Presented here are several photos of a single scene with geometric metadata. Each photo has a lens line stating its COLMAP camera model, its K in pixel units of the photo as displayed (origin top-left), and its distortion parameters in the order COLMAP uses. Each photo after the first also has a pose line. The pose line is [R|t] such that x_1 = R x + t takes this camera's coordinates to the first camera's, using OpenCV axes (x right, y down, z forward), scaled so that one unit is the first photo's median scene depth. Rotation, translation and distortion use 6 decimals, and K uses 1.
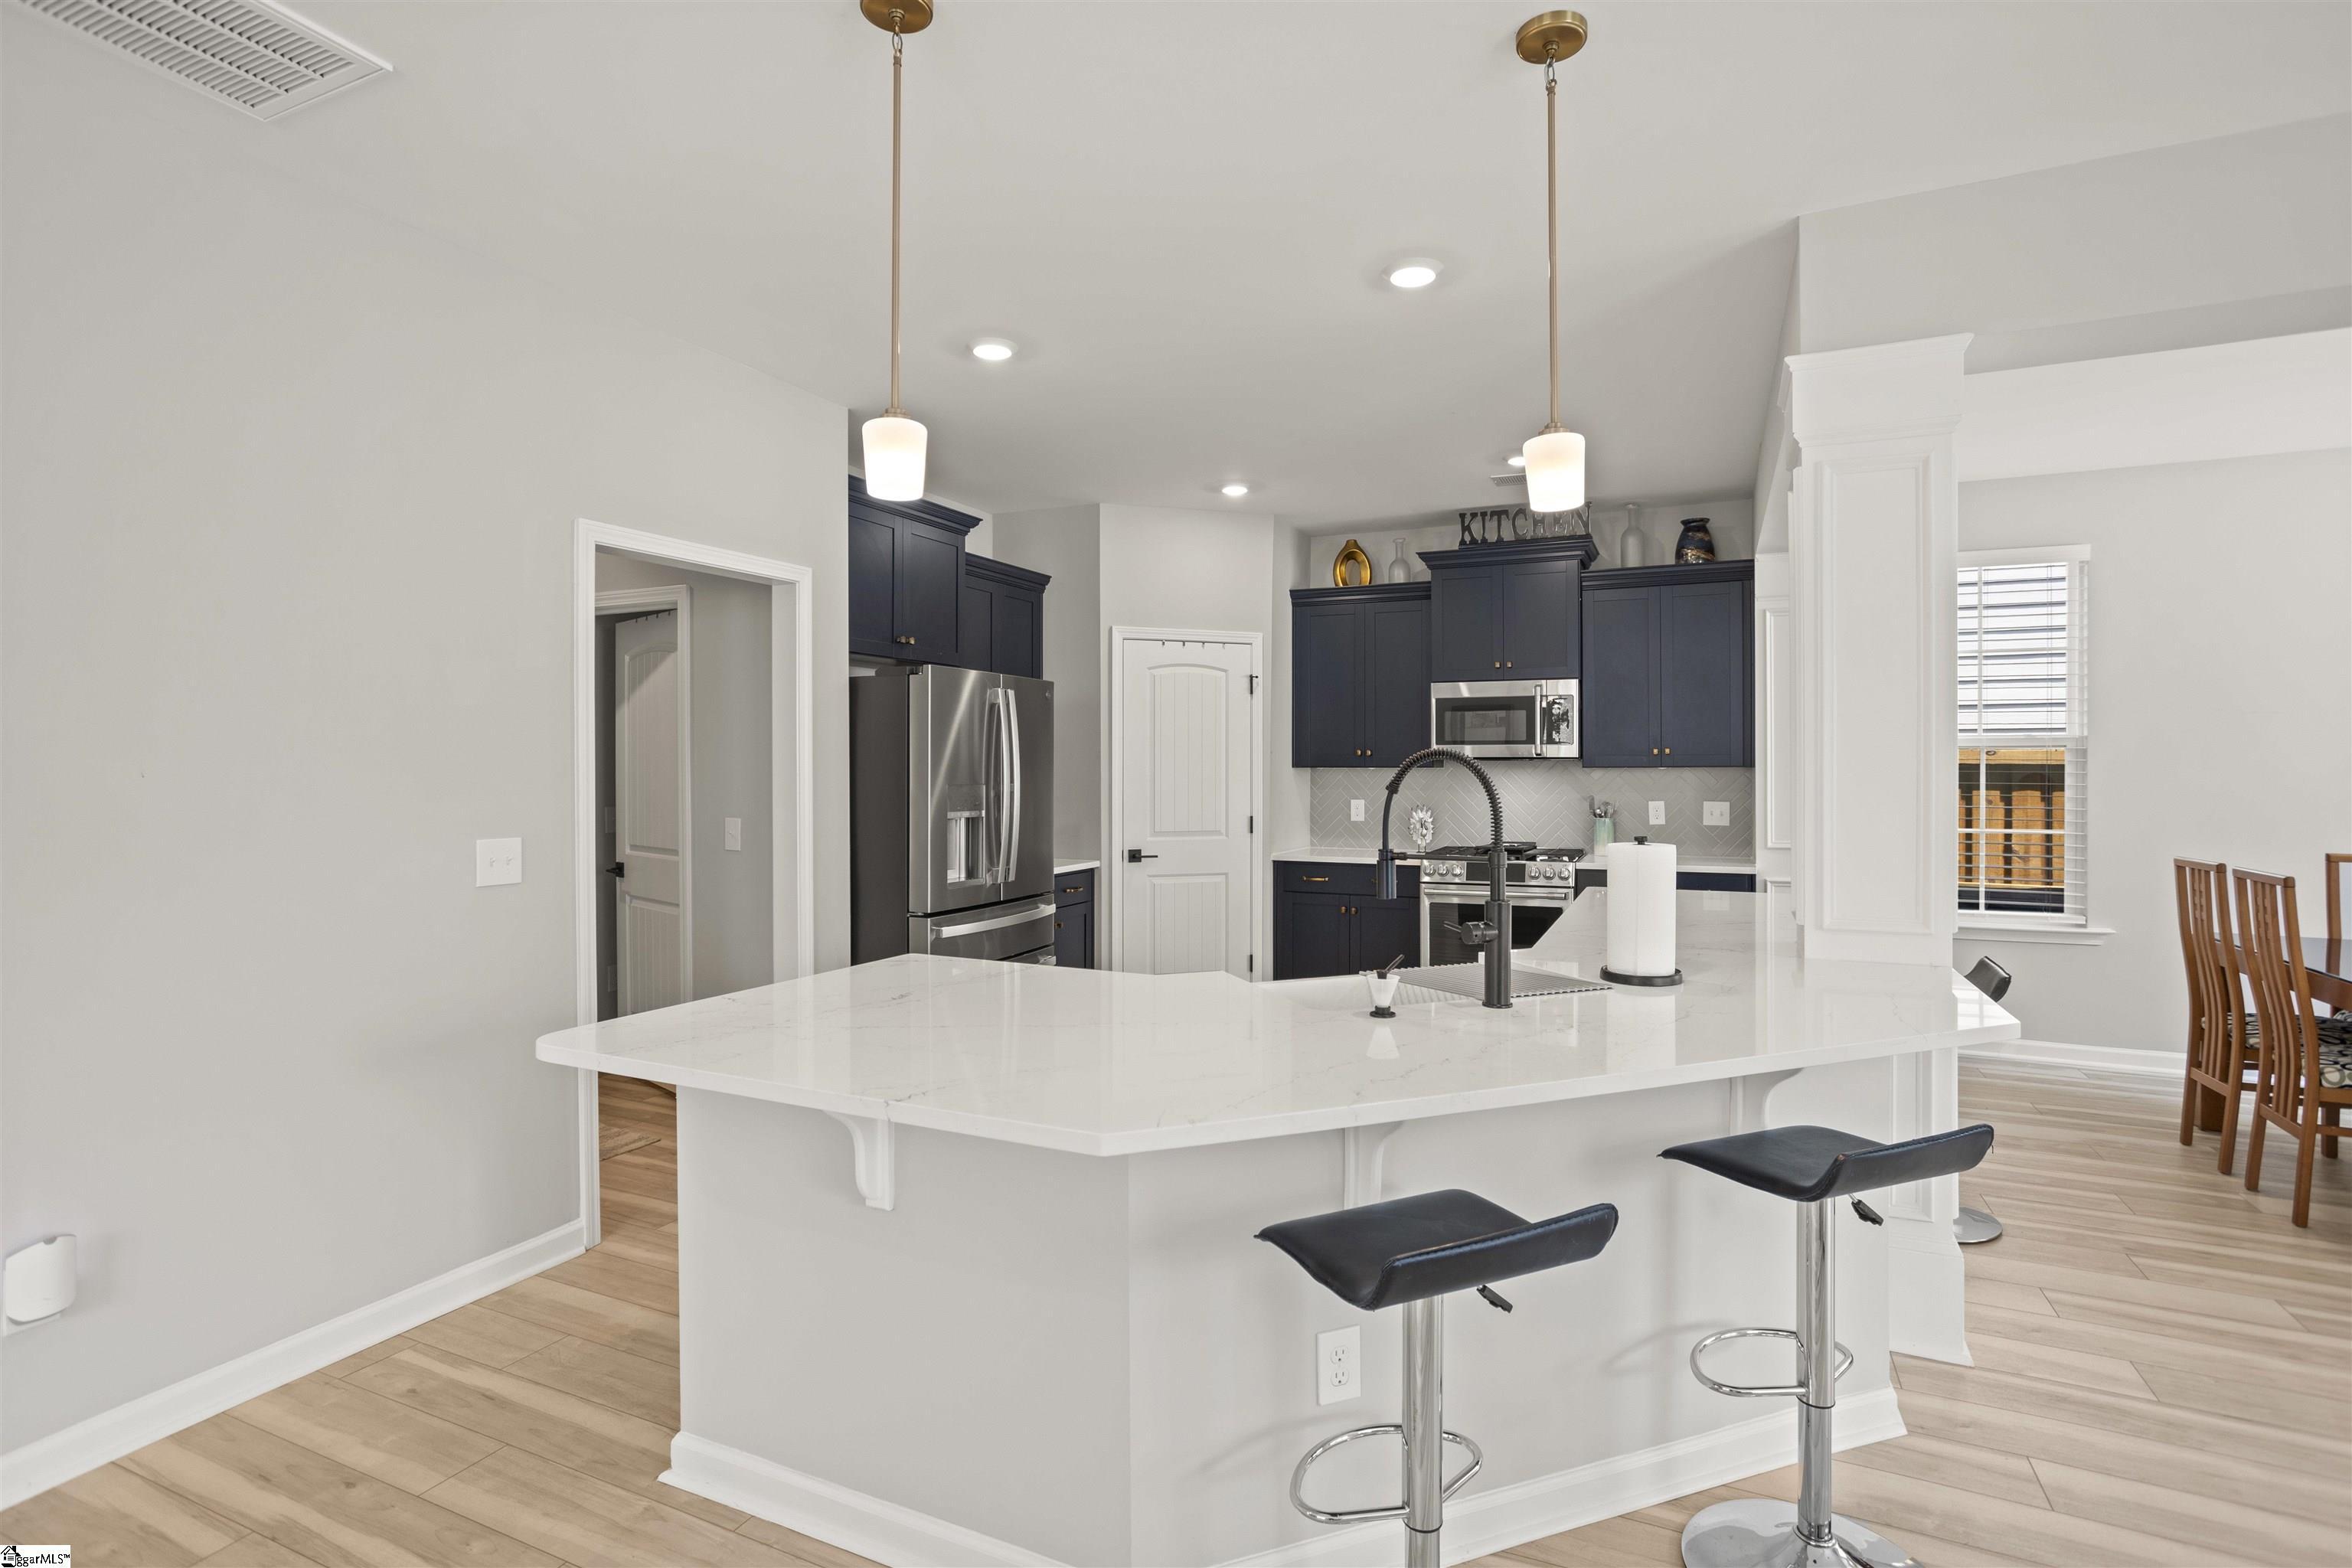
lens RADIAL K [[1139.3, 0, 1179.6], [0, 1139.3, 771.5], [0, 0, 1]] dist [-0.044237, 0.027486]
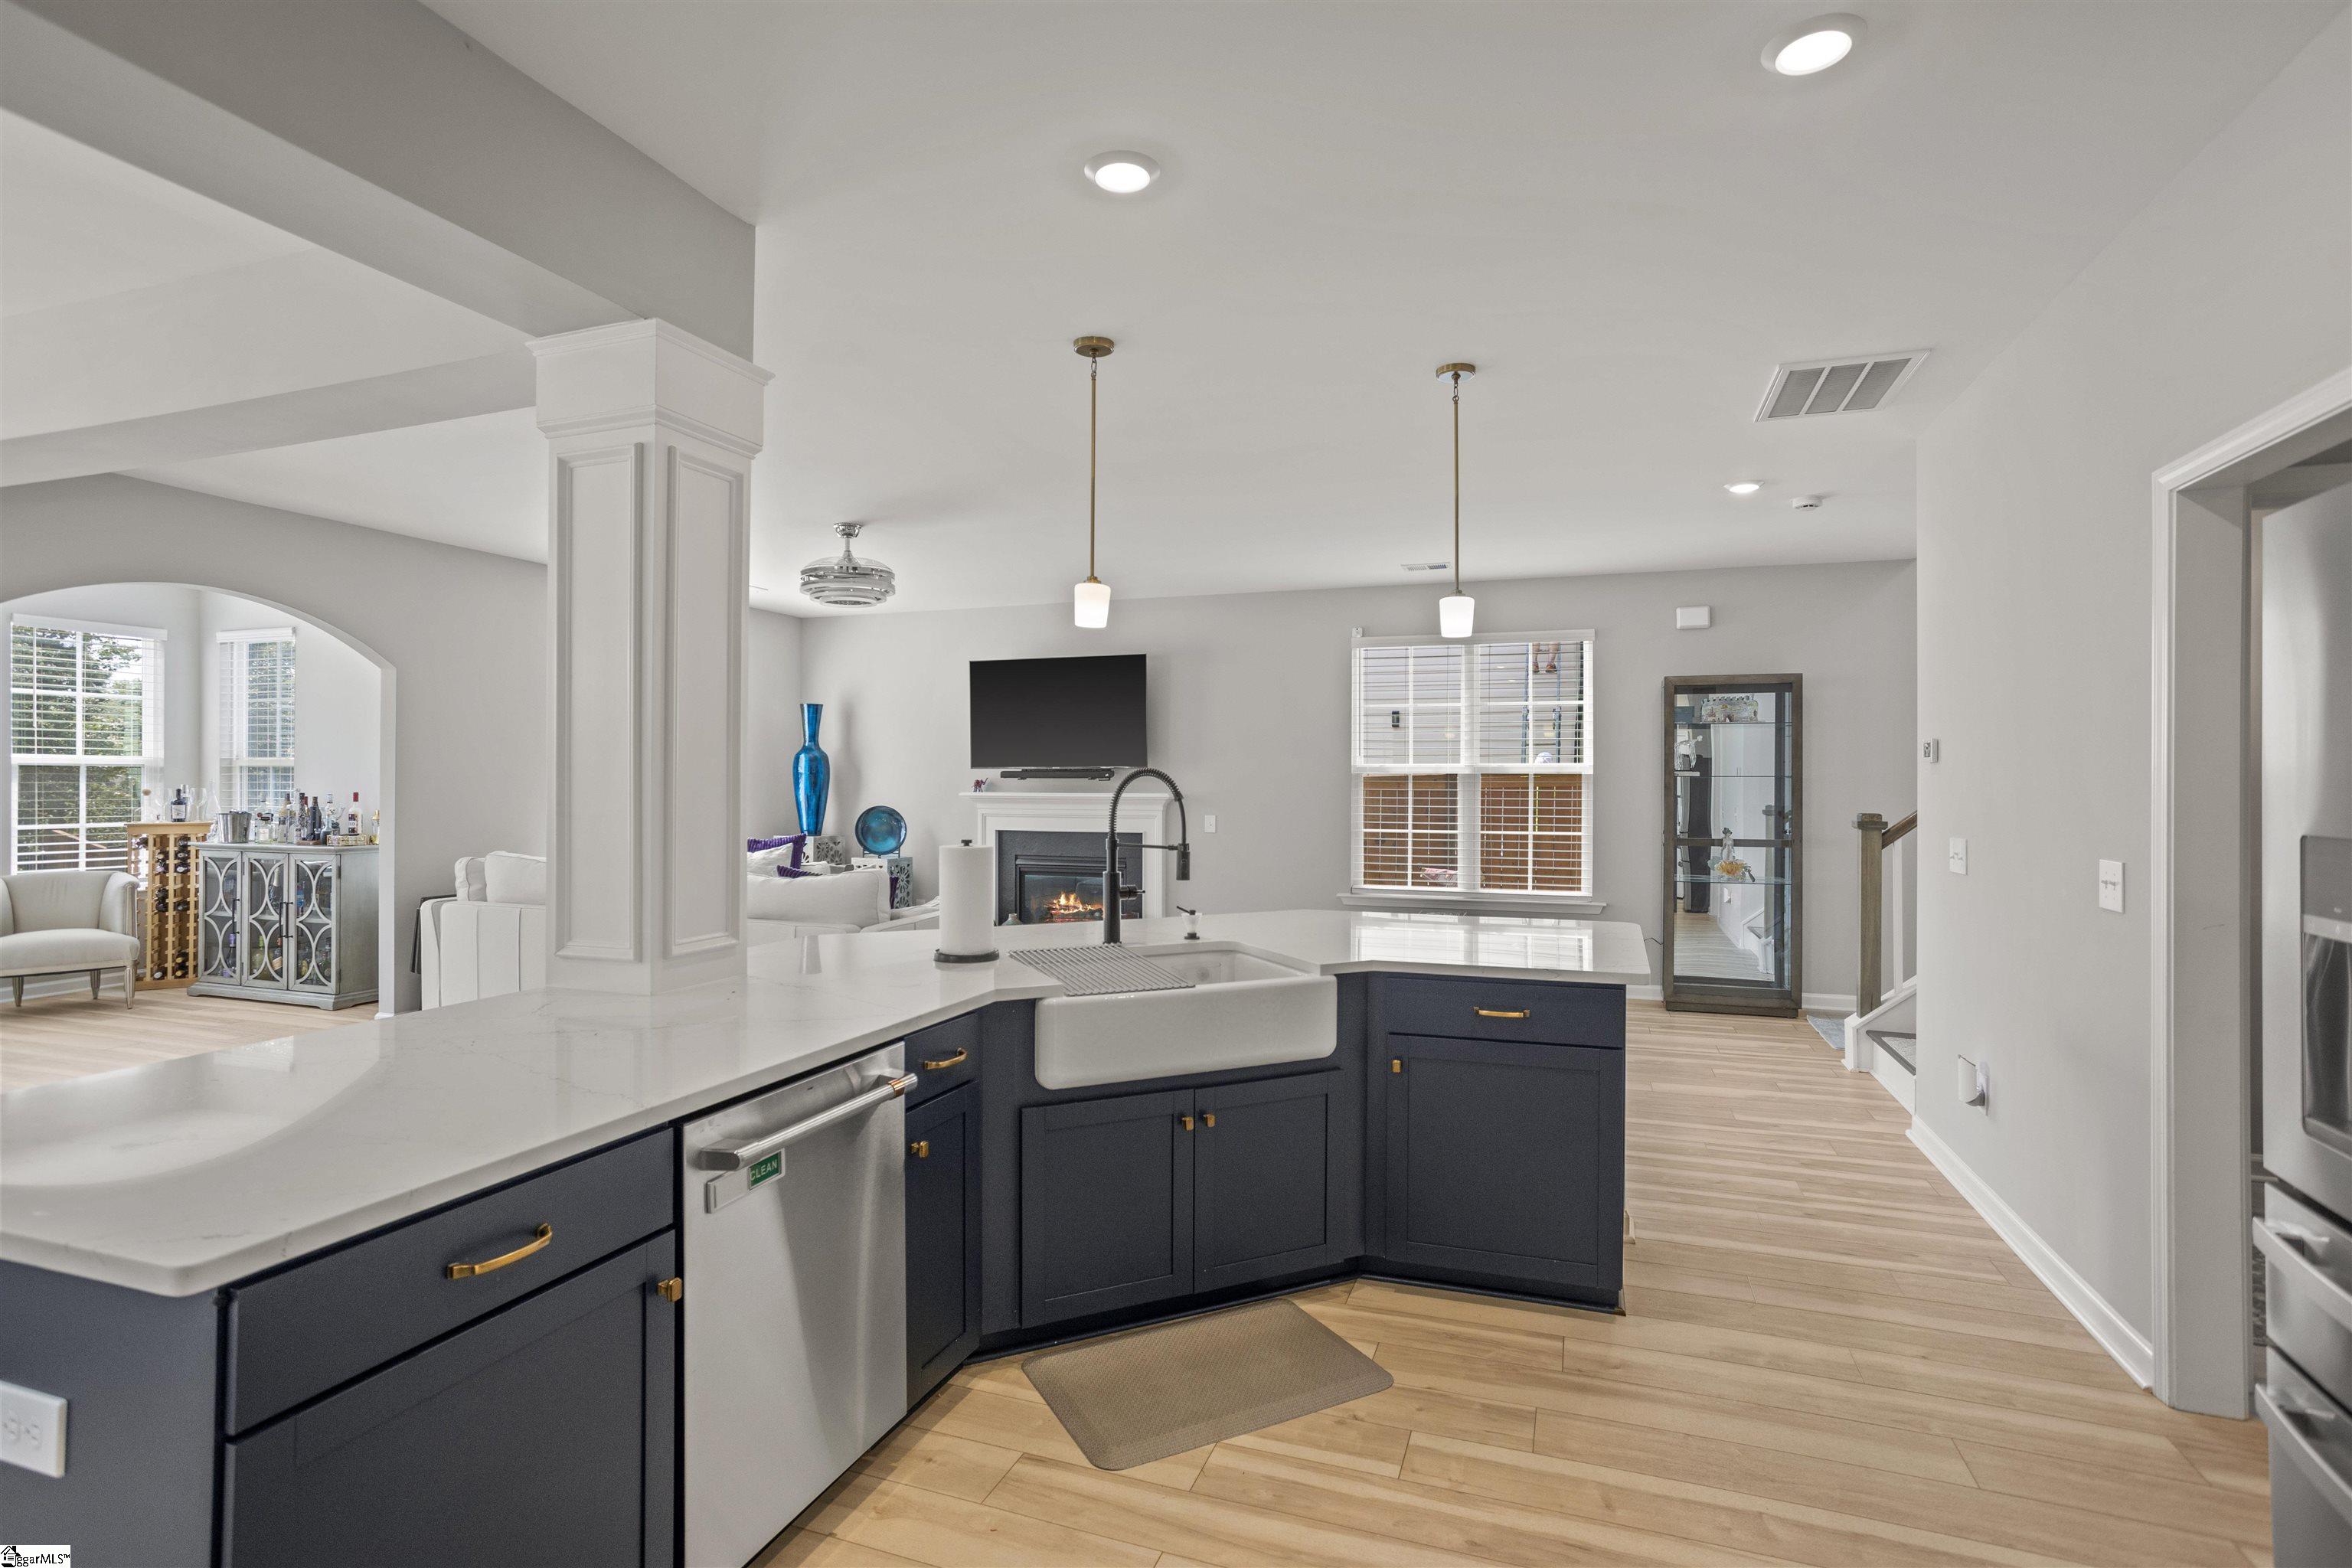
lens RADIAL K [[1139.3, 0, 1176.6], [0, 1139.3, 782.4], [0, 0, 1]] dist [-0.044237, 0.027486]
pose [[-0.996209, -0.000944, -0.086983, 0.129338], [-0.001440, 0.999983, 0.005635, -0.003537], [0.086977, 0.005739, -0.996194, 0.978749]]
